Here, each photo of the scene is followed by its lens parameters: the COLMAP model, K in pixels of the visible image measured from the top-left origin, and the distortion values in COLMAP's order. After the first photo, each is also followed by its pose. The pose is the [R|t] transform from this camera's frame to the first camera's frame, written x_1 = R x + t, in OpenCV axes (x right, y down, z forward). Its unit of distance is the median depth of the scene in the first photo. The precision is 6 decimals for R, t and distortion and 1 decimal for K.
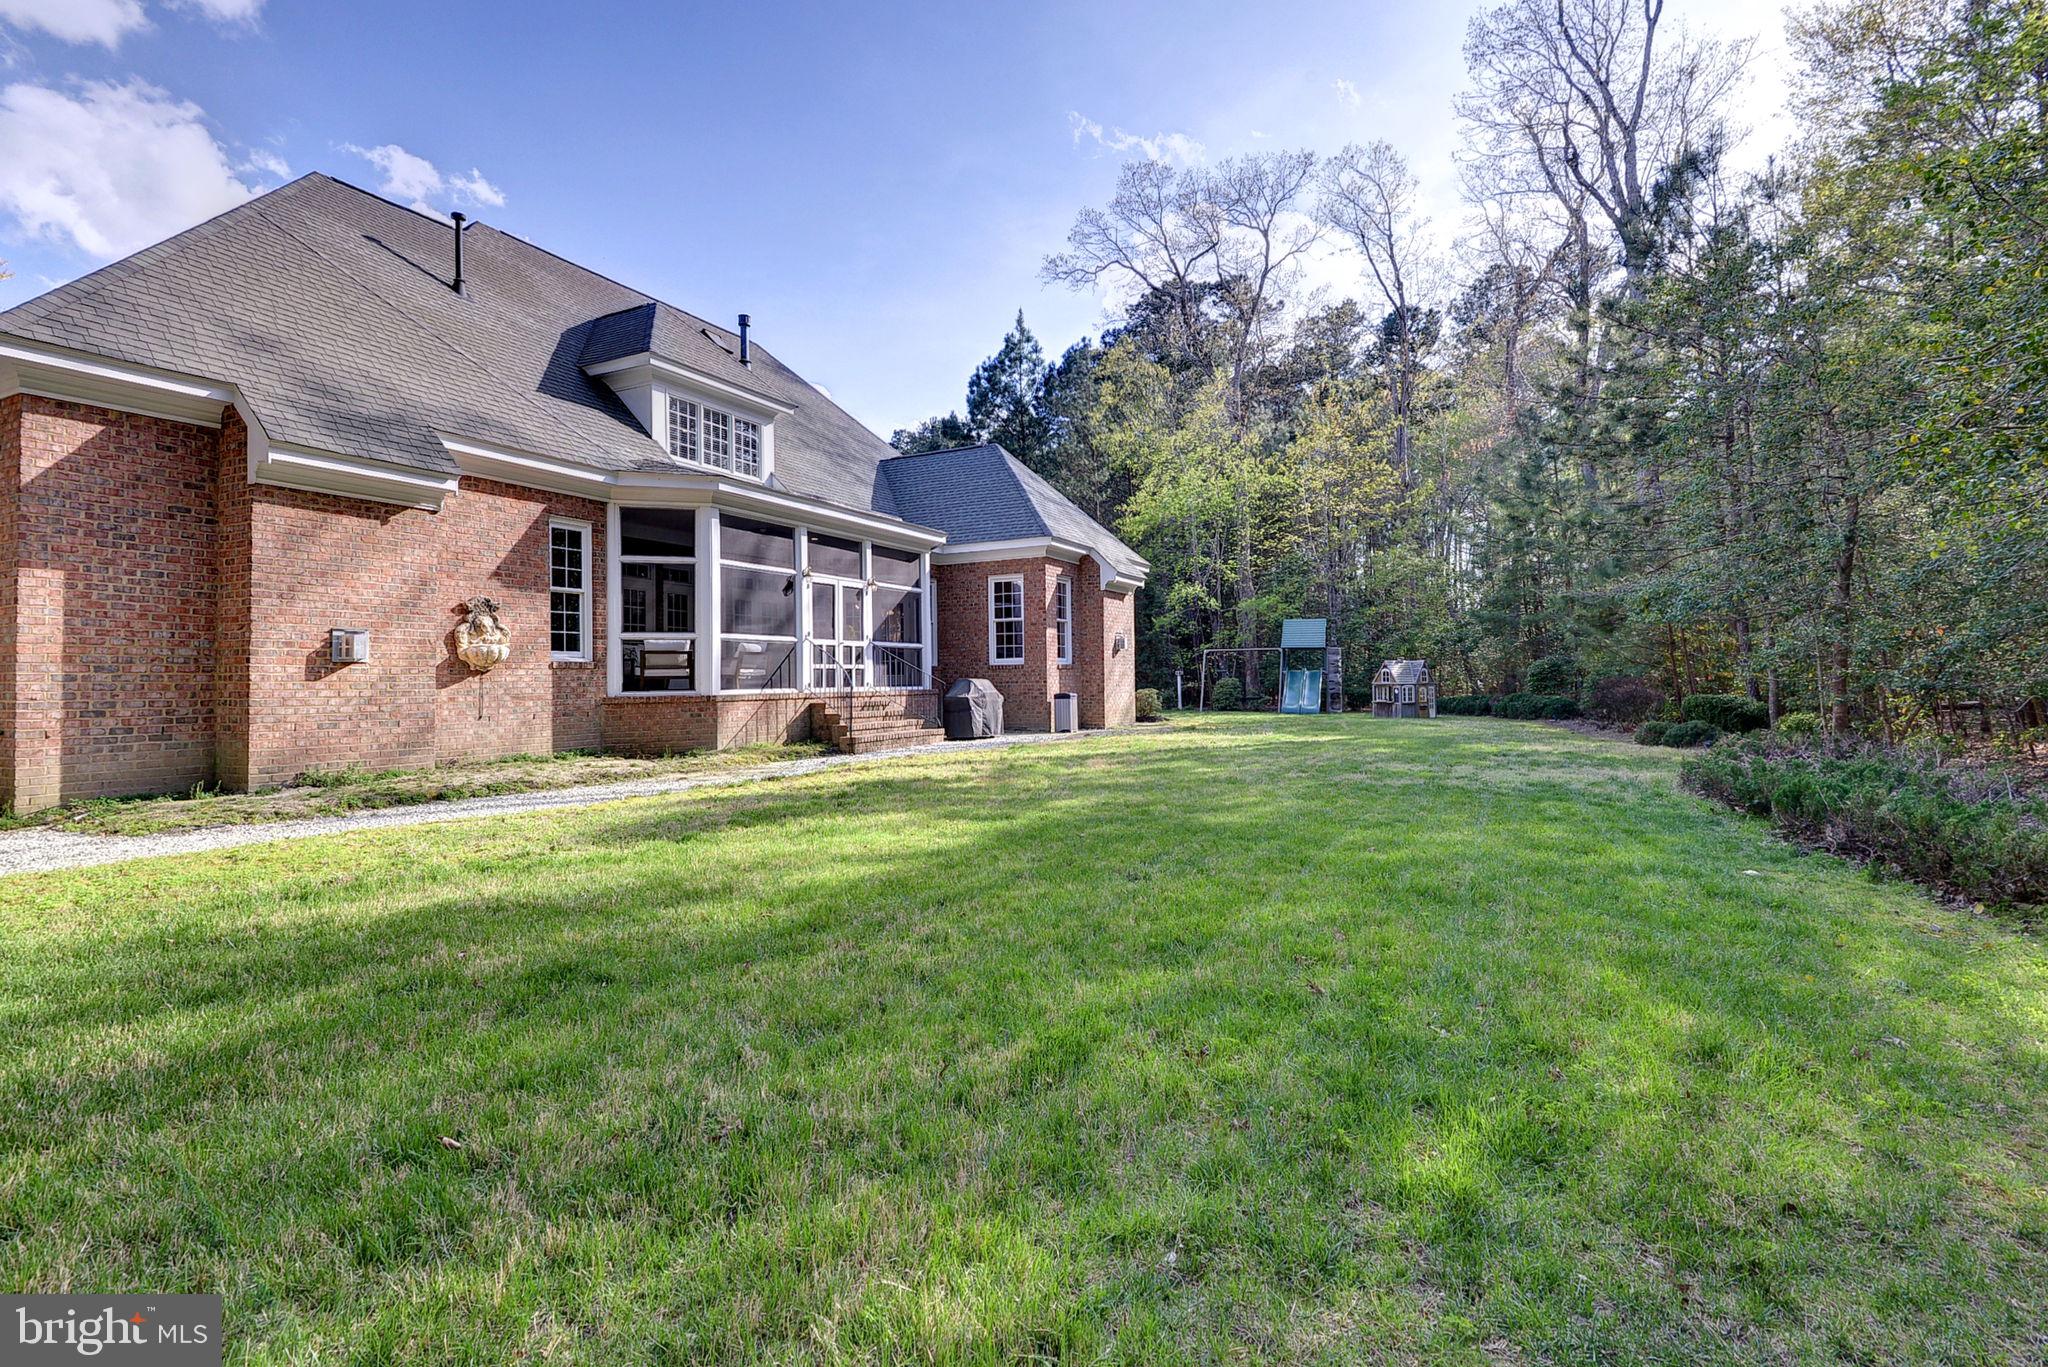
lens RADIAL K [[947.9, 0, 1021.0], [0, 947.9, 649.7], [0, 0, 1]] dist [0.020841, -0.011926]
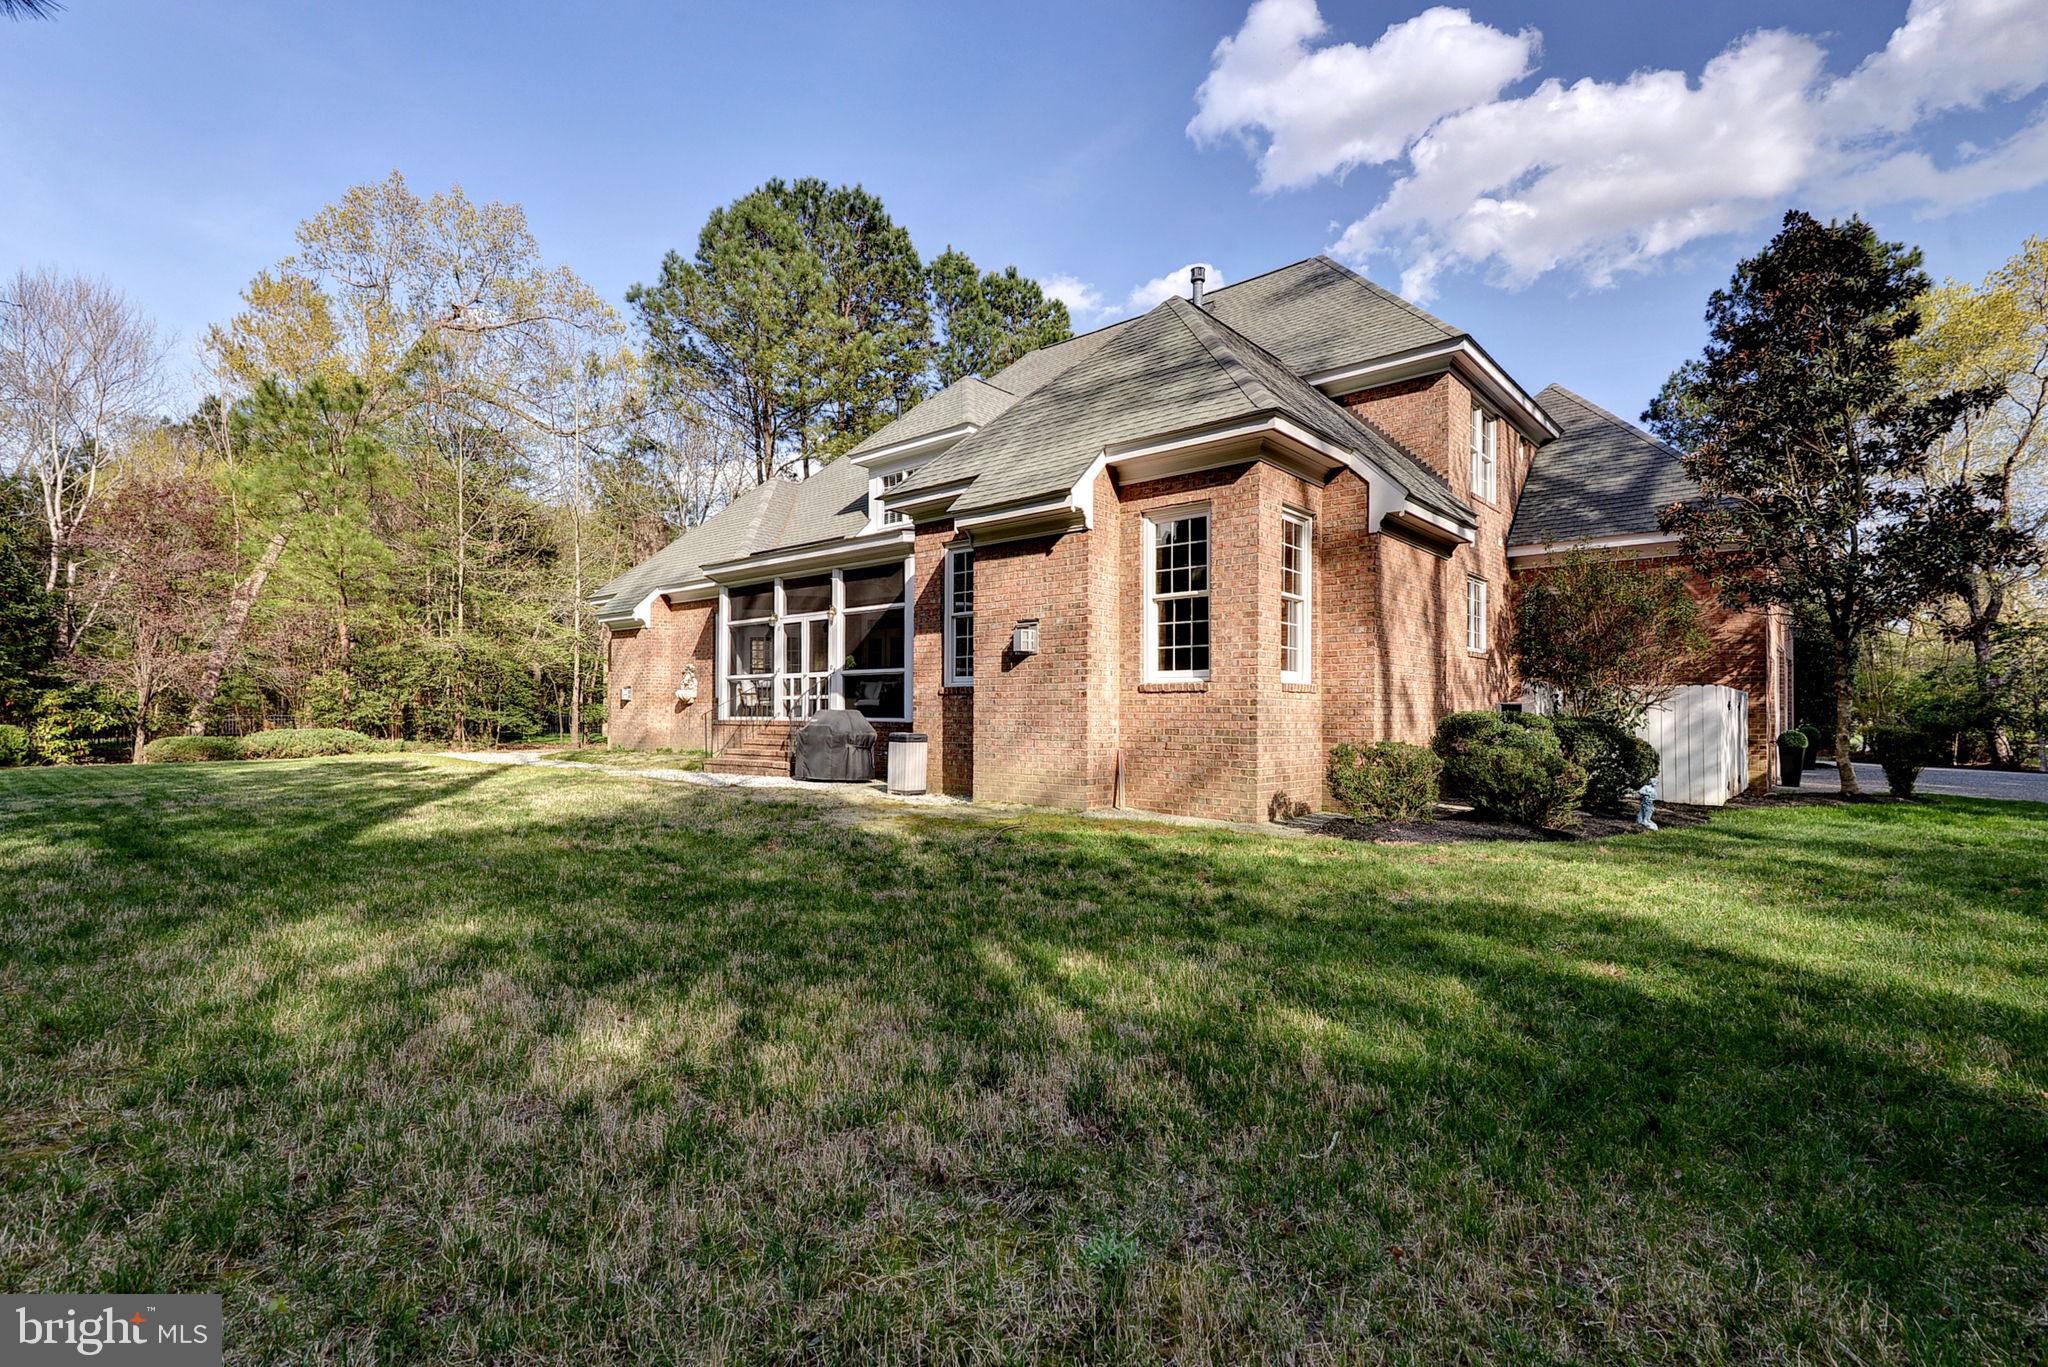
lens RADIAL K [[961.8, 0, 1025.2], [0, 961.8, 706.1], [0, 0, 1]] dist [0.021535, -0.012540]
pose [[-0.227086, 0.005572, -0.973859, 0.872228], [0.036925, 0.999314, -0.002893, 0.042472], [0.973174, -0.036616, -0.227136, 1.596380]]
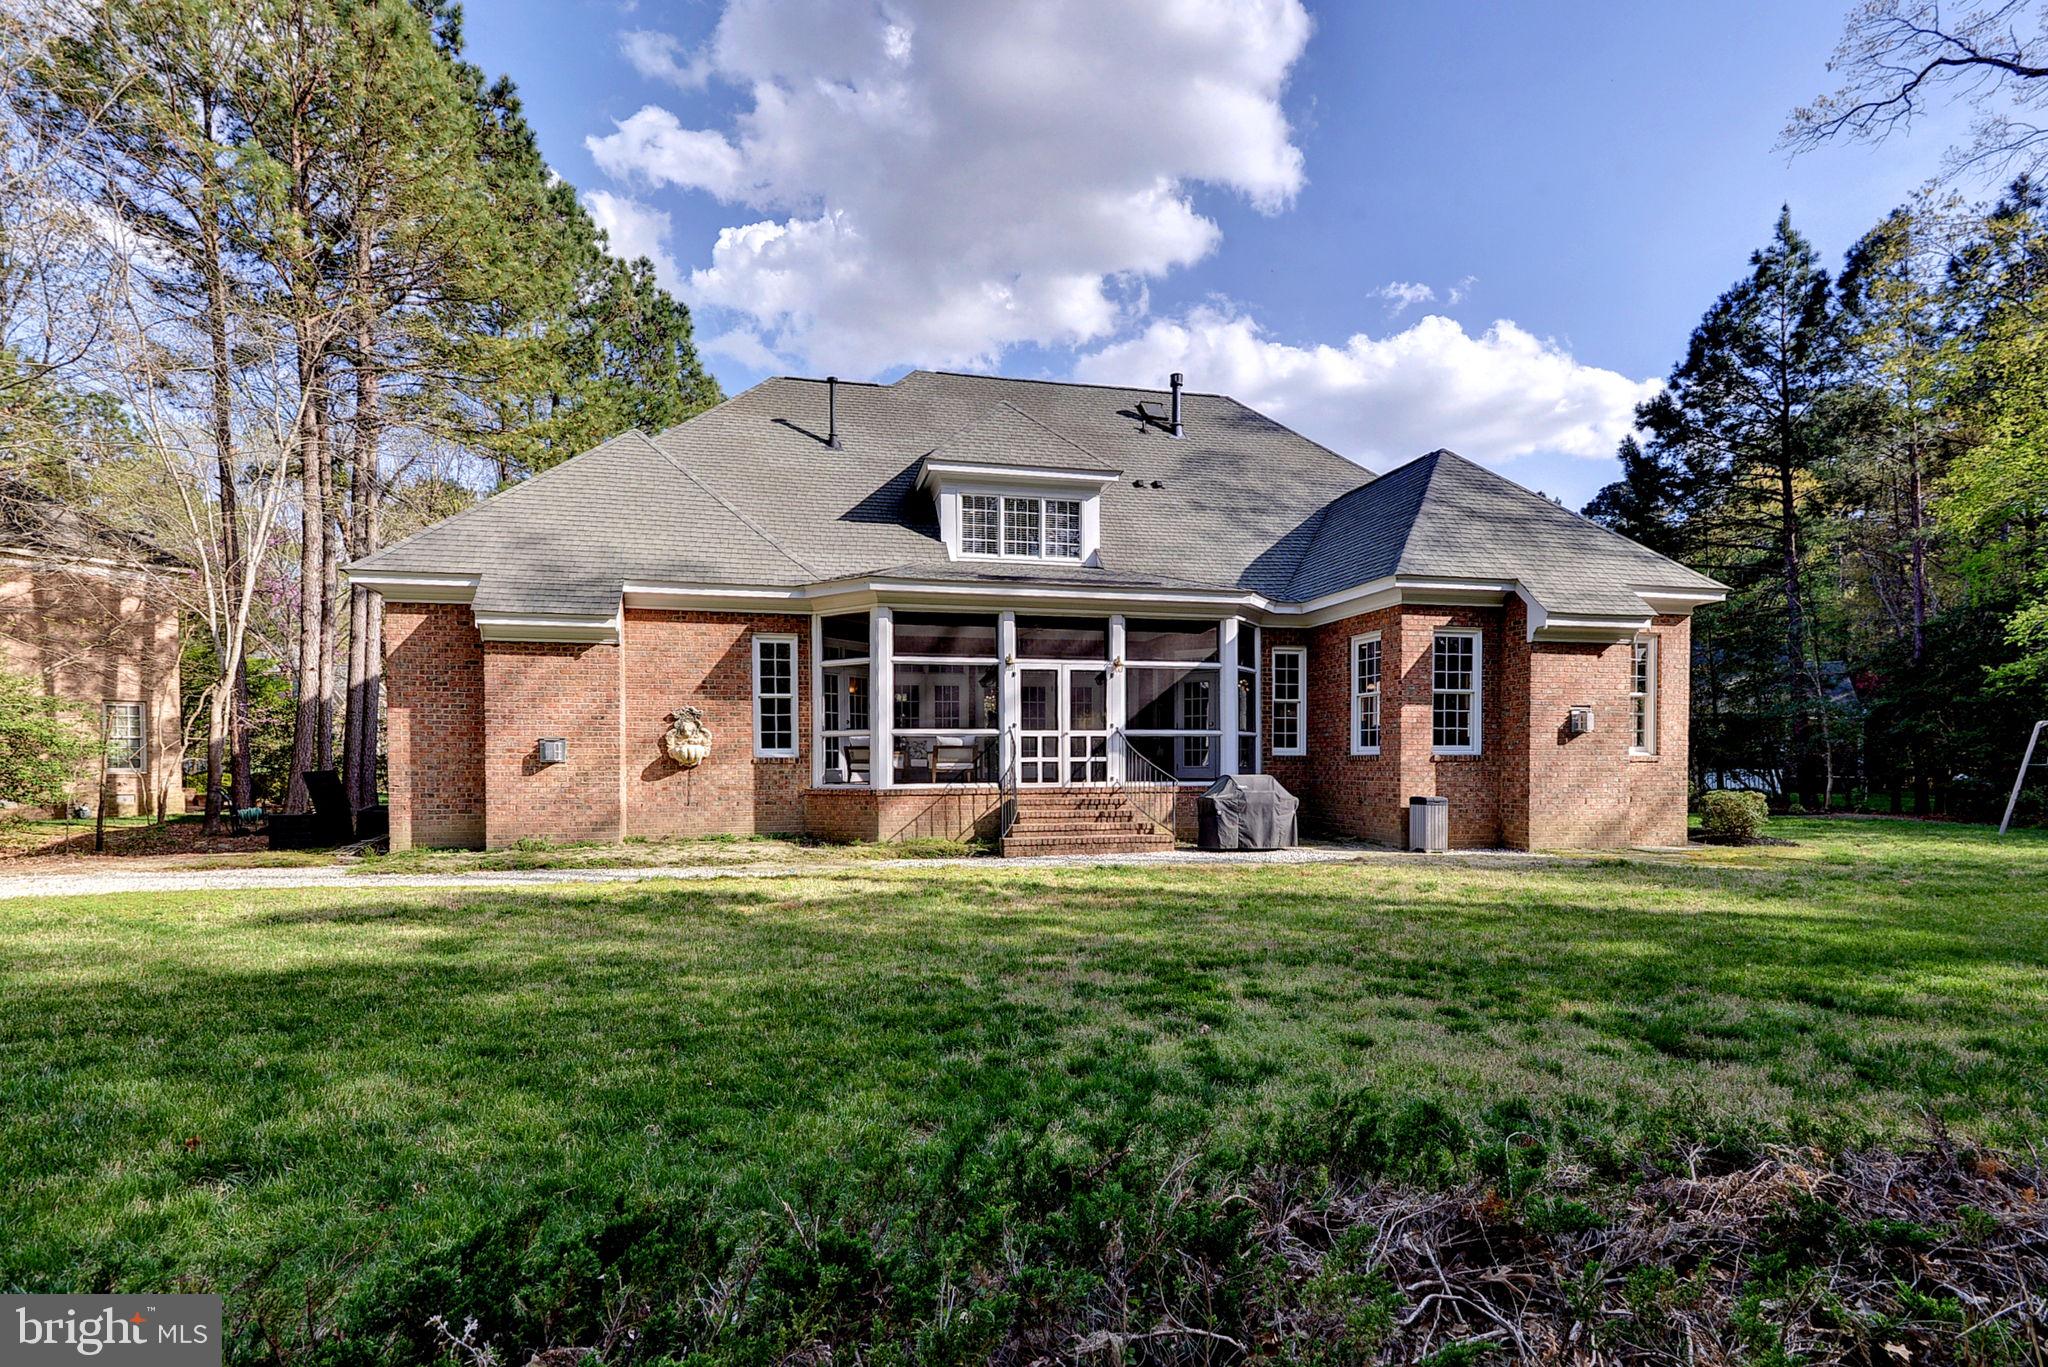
lens RADIAL K [[952.3, 0, 1016.8], [0, 952.3, 773.4], [0, 0, 1]] dist [0.012456, -0.000017]
pose [[0.653169, 0.025395, -0.756786, 0.507077], [0.020527, 0.998476, 0.051222, -0.018289], [0.756934, -0.048992, 0.651652, 0.393808]]
